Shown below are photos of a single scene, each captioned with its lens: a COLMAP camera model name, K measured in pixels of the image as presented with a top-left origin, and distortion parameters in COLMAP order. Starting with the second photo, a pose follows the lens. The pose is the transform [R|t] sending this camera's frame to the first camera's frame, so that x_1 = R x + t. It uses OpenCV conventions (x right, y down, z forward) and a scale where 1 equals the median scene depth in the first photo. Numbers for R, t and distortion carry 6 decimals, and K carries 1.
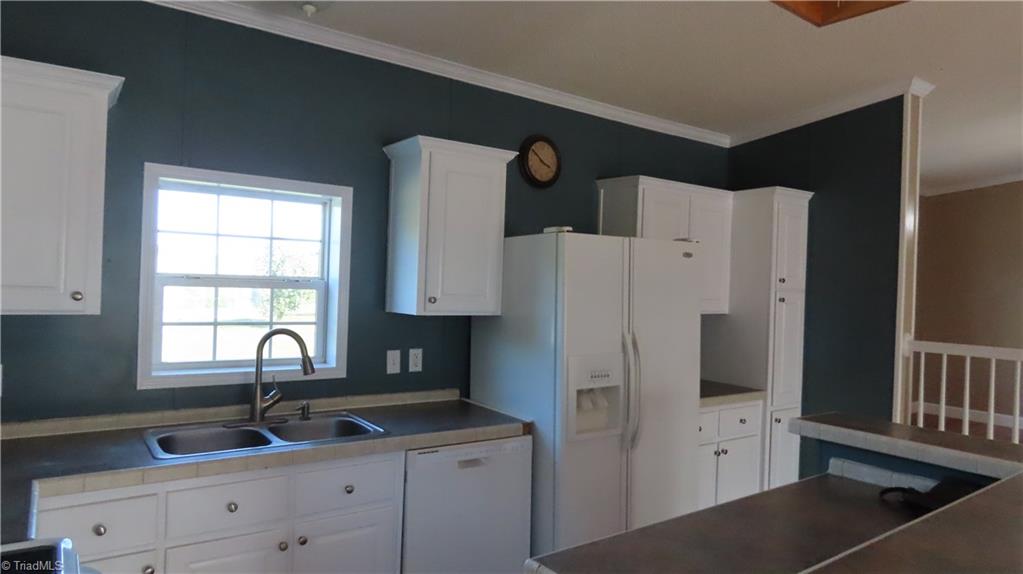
lens RADIAL K [[645.5, 0, 511.5], [0, 645.5, 287.0], [0, 0, 1]] dist [-0.004769, -0.001261]
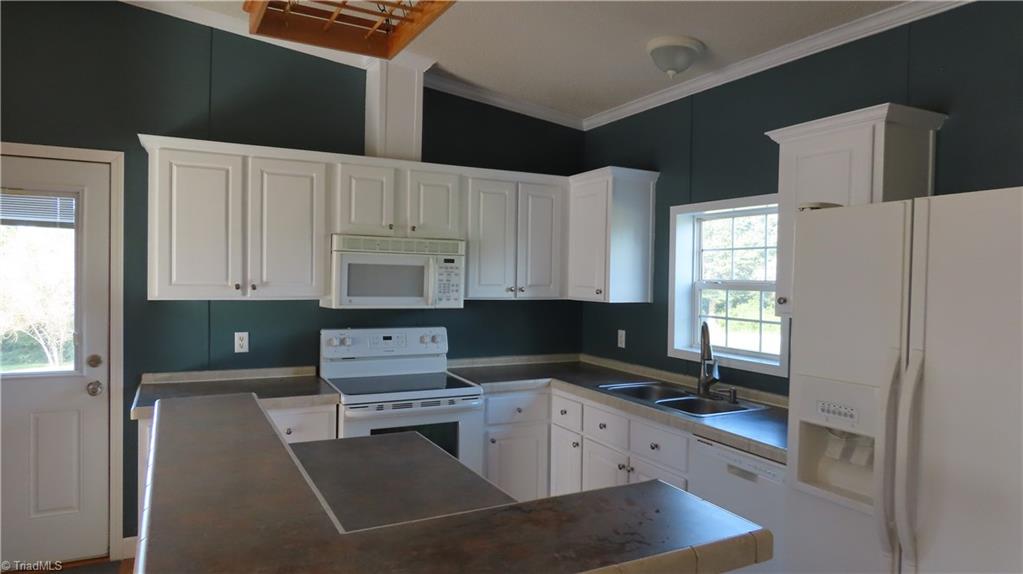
lens RADIAL K [[645.5, 0, 511.5], [0, 645.5, 287.0], [0, 0, 1]] dist [-0.004769, -0.001261]
pose [[-0.149672, -0.017750, -0.988576, 0.849295], [-0.024360, 0.999602, -0.014260, 0.022425], [0.988436, 0.021947, -0.150045, 0.740776]]
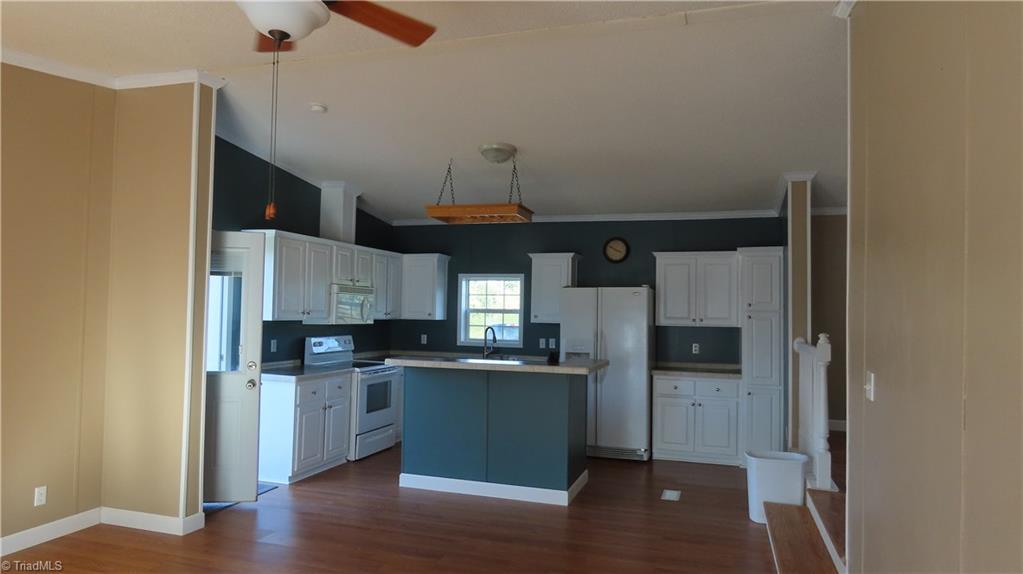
lens RADIAL K [[645.5, 0, 511.5], [0, 645.5, 287.0], [0, 0, 1]] dist [-0.004769, -0.001261]
pose [[0.586518, -0.051559, -0.808294, 1.865216], [-0.001983, 0.997877, -0.065091, 0.067903], [0.809934, 0.039780, 0.585170, -0.566774]]
